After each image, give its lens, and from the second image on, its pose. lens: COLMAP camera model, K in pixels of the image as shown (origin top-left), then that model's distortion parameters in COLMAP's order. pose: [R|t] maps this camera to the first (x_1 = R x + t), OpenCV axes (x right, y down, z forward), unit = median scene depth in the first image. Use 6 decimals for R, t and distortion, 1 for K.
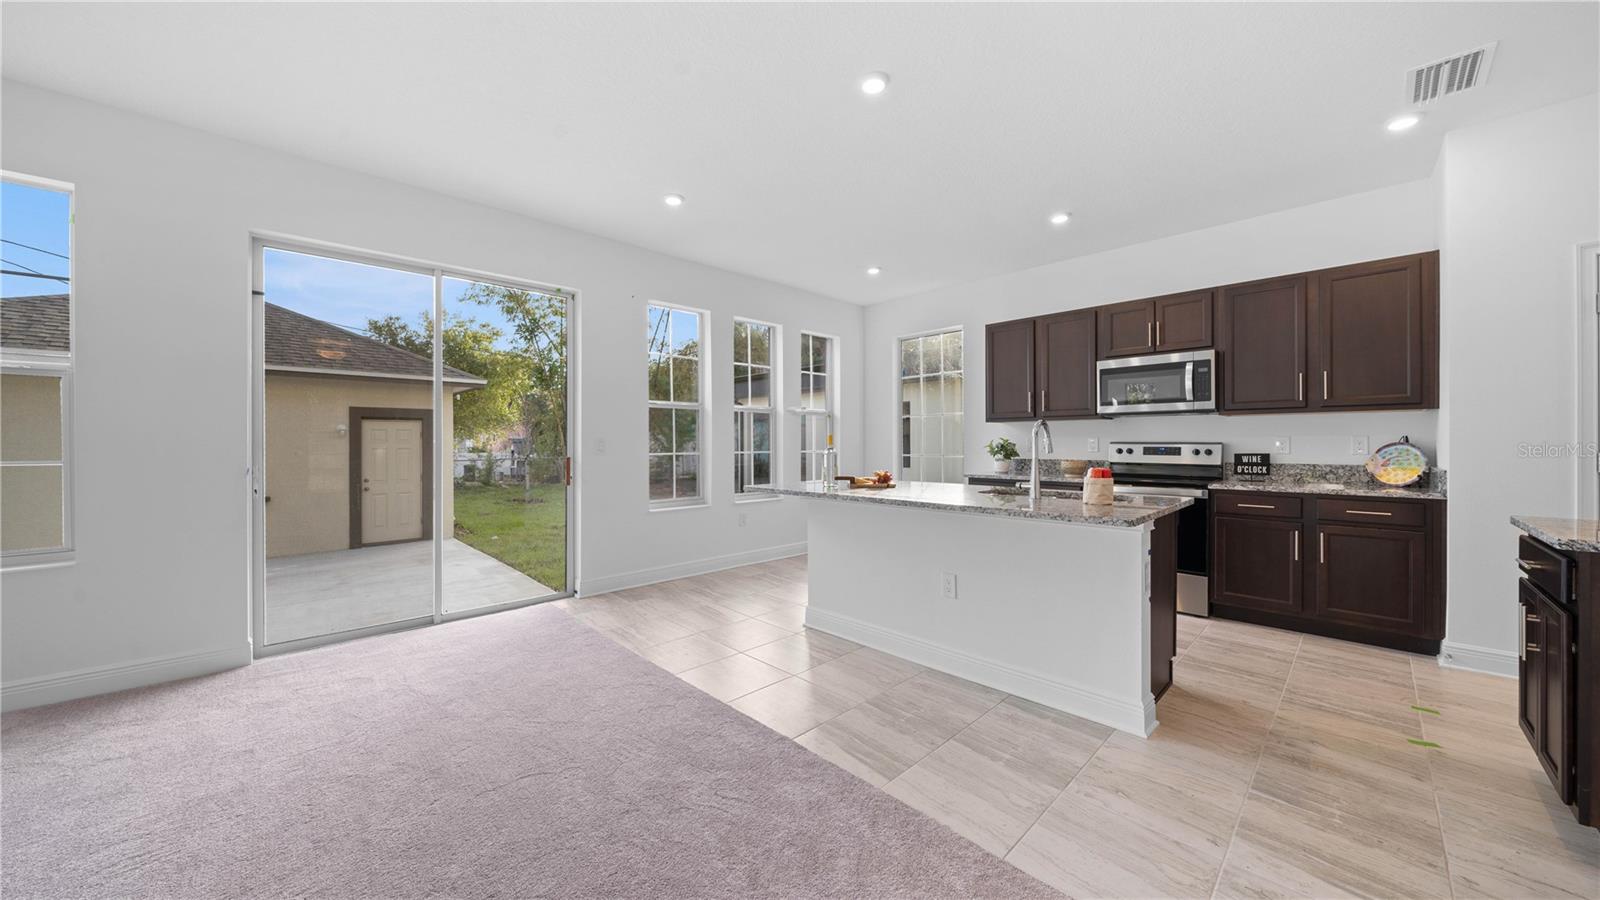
lens RADIAL K [[550.7, 0, 805.5], [0, 550.7, 443.9], [0, 0, 1]] dist [-0.001481, -0.000086]
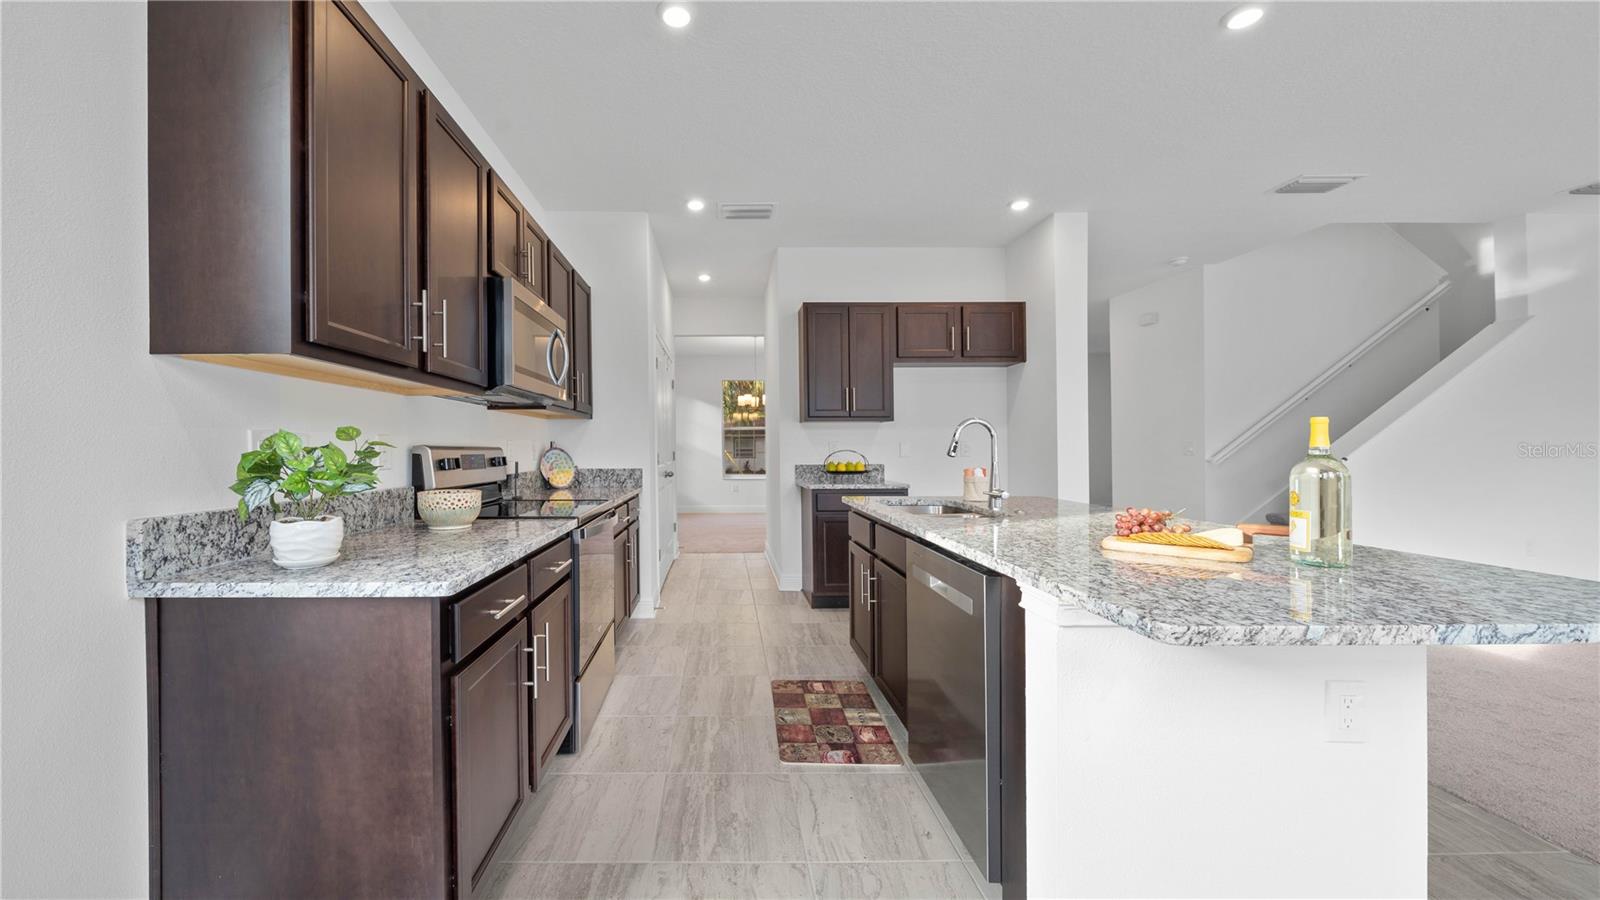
lens RADIAL K [[577.3, 0, 720.8], [0, 577.3, 443.1], [0, 0, 1]] dist [-0.004275, 0.000022]
pose [[-0.715813, 0.008487, 0.698240, 0.058506], [0.005565, 0.999964, -0.006450, -0.001402], [-0.698270, -0.000731, -0.715834, 1.382357]]
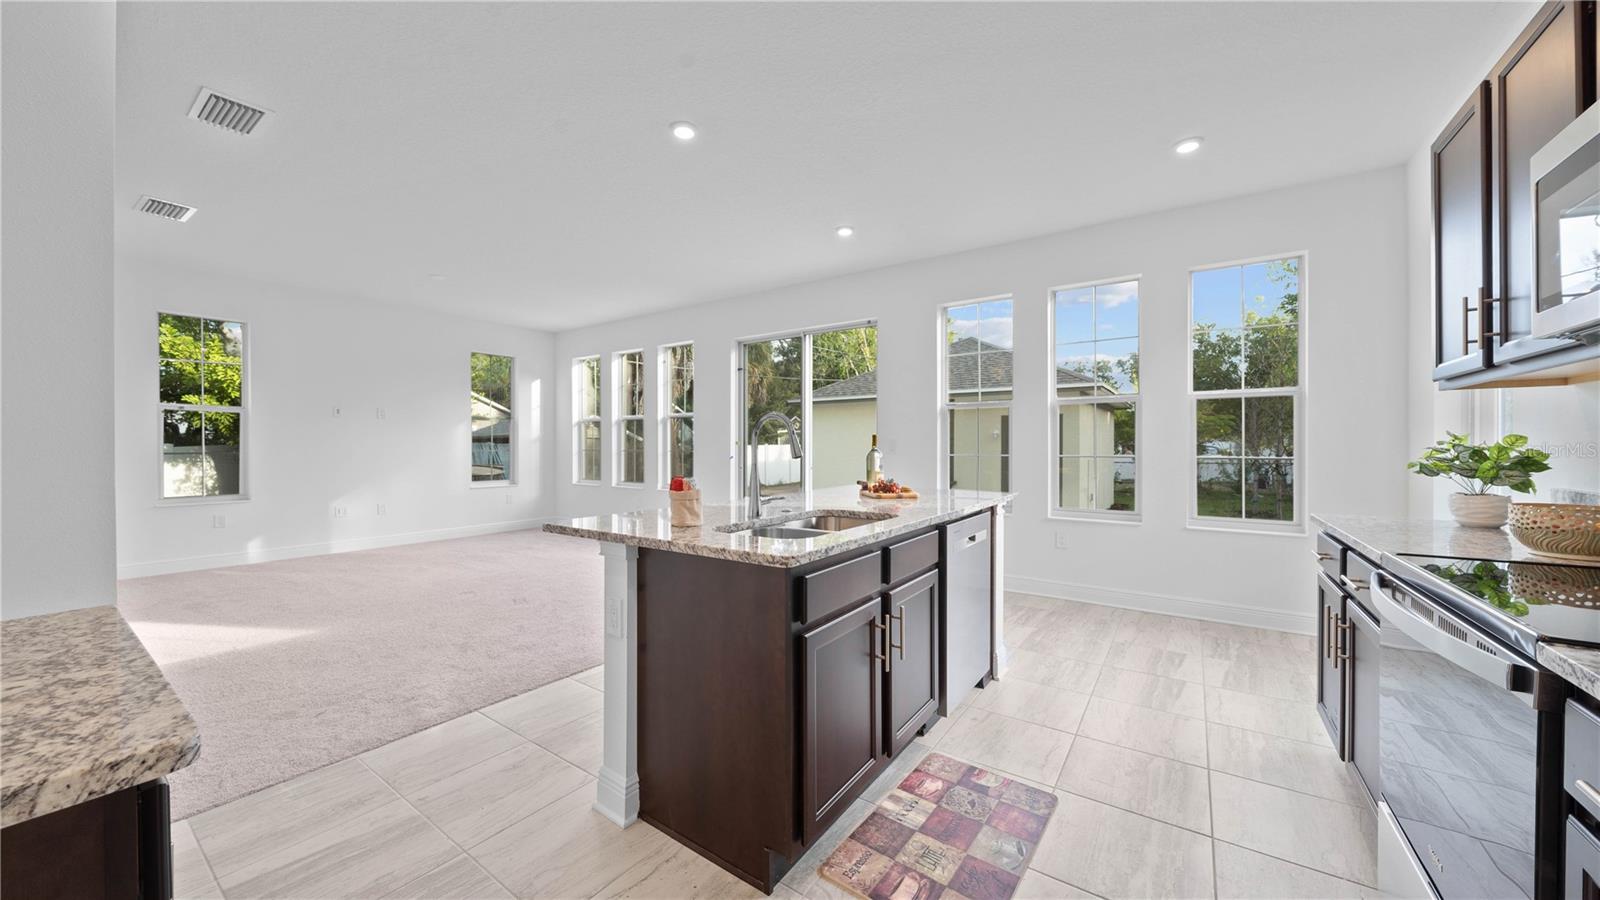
lens RADIAL K [[558.7, 0, 800.0], [0, 558.7, 450.0], [0, 0, 1]] dist [-0.001282, -0.000068]
pose [[0.186277, 0.009296, -0.982453, 0.830590], [-0.001782, 0.999957, 0.009124, -0.001491], [0.982496, 0.000051, 0.186285, 0.640805]]
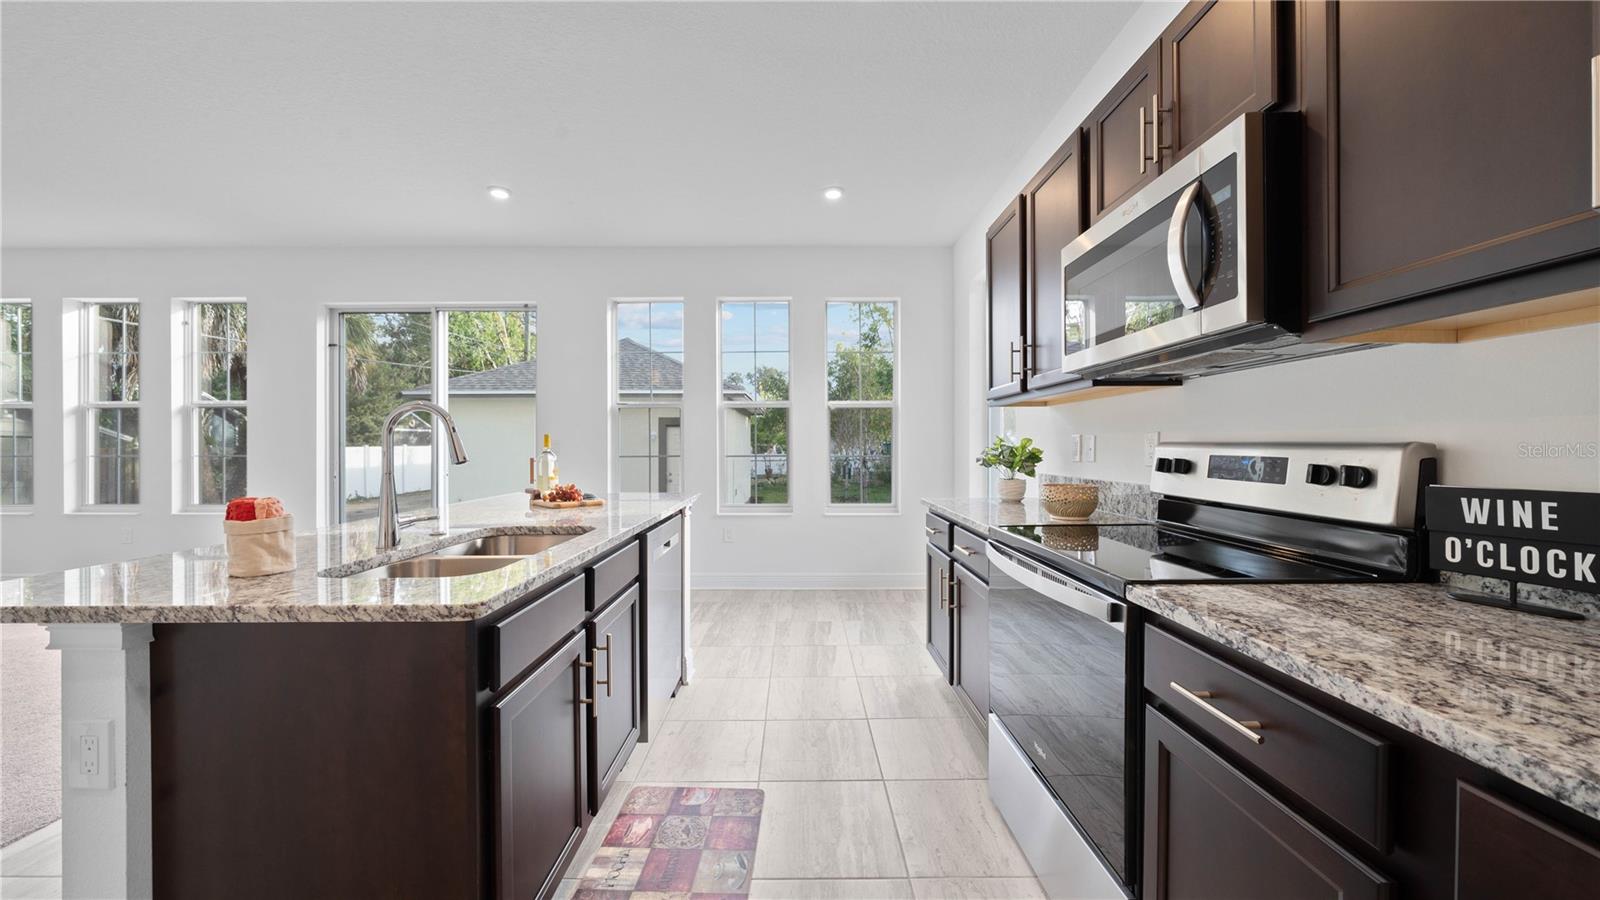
lens RADIAL K [[549.7, 0, 797.7], [0, 549.7, 448.7], [0, 0, 1]] dist [-0.004366, -0.000196]
pose [[0.715538, 0.002963, -0.698567, 0.760498], [0.000627, 0.999988, 0.004885, -0.001520], [0.698573, -0.003933, 0.715528, 0.625182]]
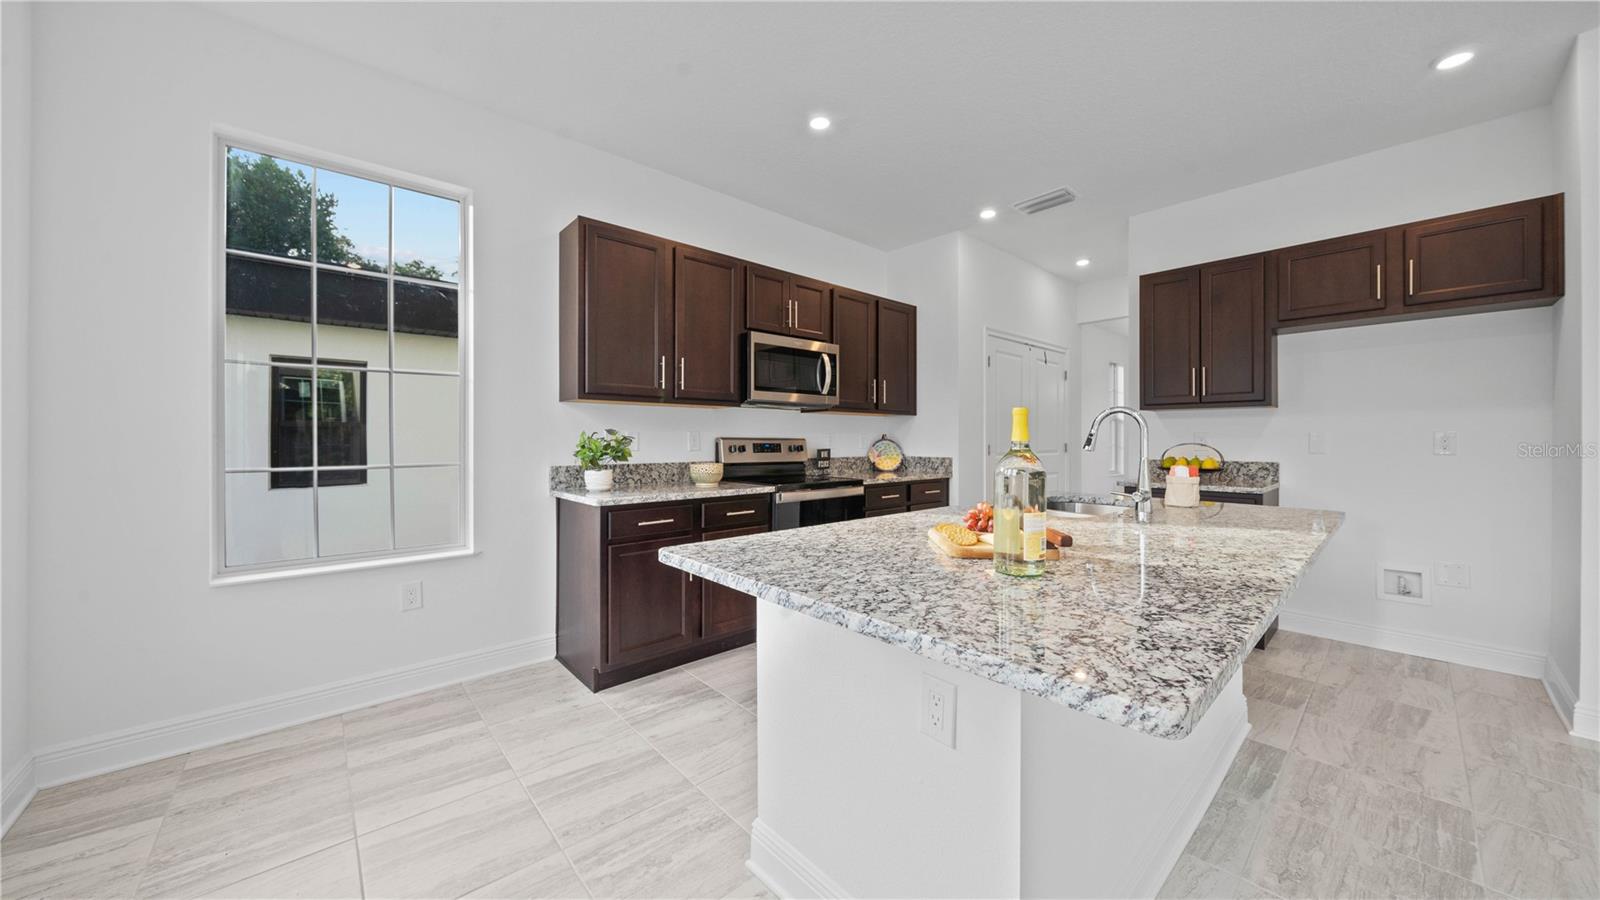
lens RADIAL K [[546.3, 0, 798.5], [0, 546.3, 439.0], [0, 0, 1]] dist [-0.003086, -0.000242]
pose [[0.050526, 0.002057, 0.998721, -0.244258], [0.001623, 0.999996, -0.002142, 0.000437], [-0.998721, 0.001730, 0.050522, 1.001921]]
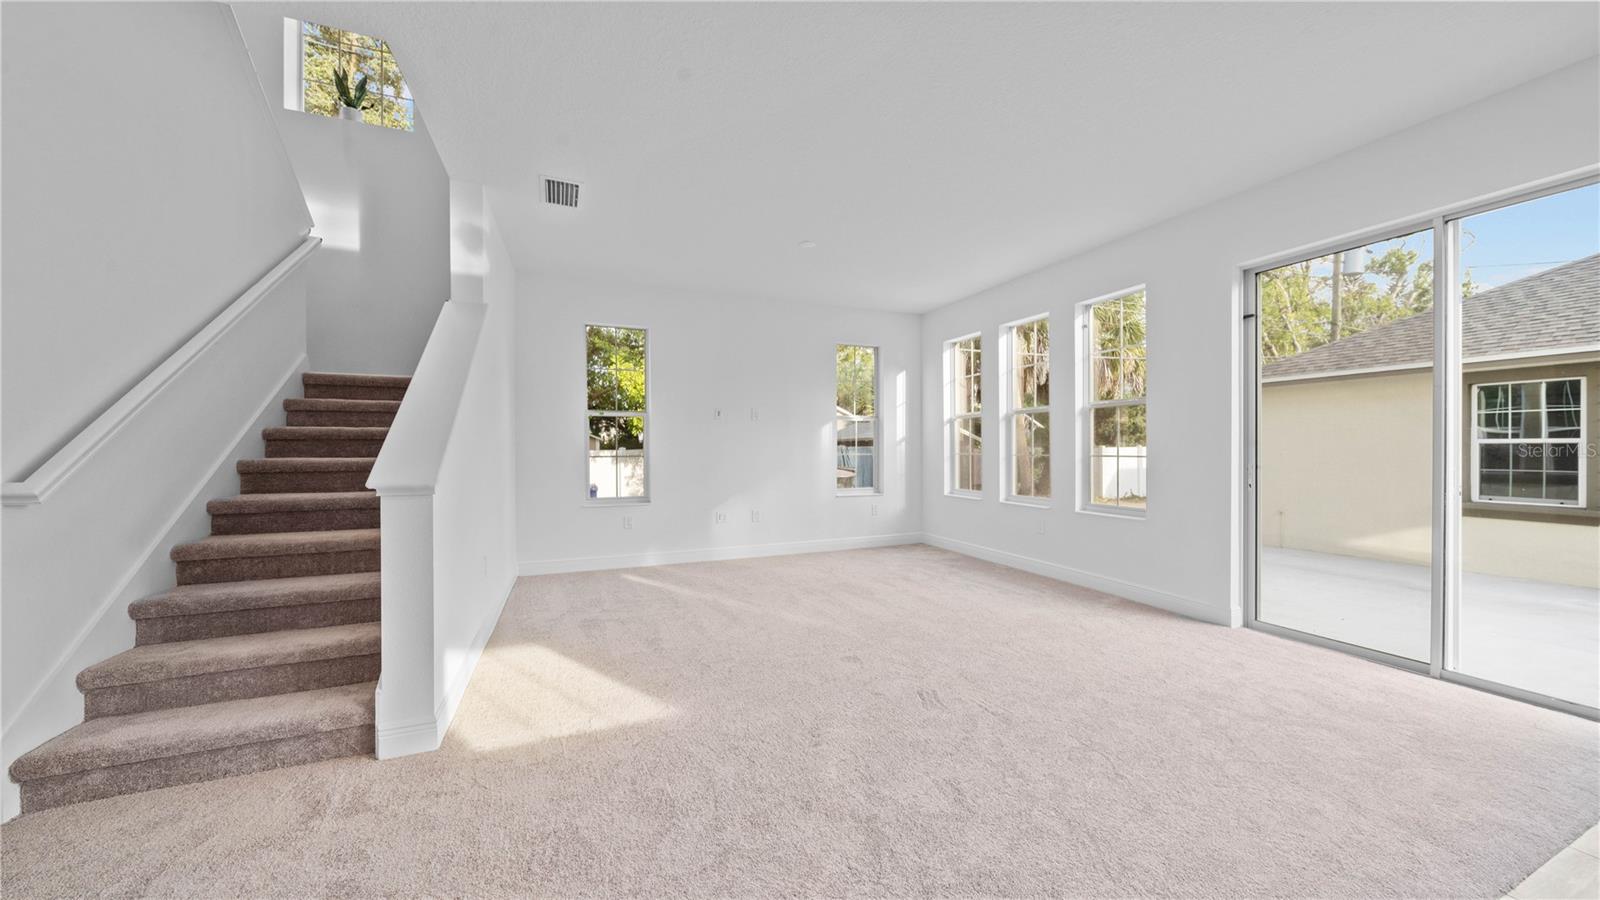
lens RADIAL K [[543.3, 0, 800.0], [0, 543.3, 450.0], [0, 0, 1]] dist [-0.008514, -0.000090]
pose [[-0.373930, 0.005204, -0.927442, 0.340039], [0.002121, 0.999986, 0.004756, -0.000674], [0.927454, -0.000188, -0.373936, 0.412907]]
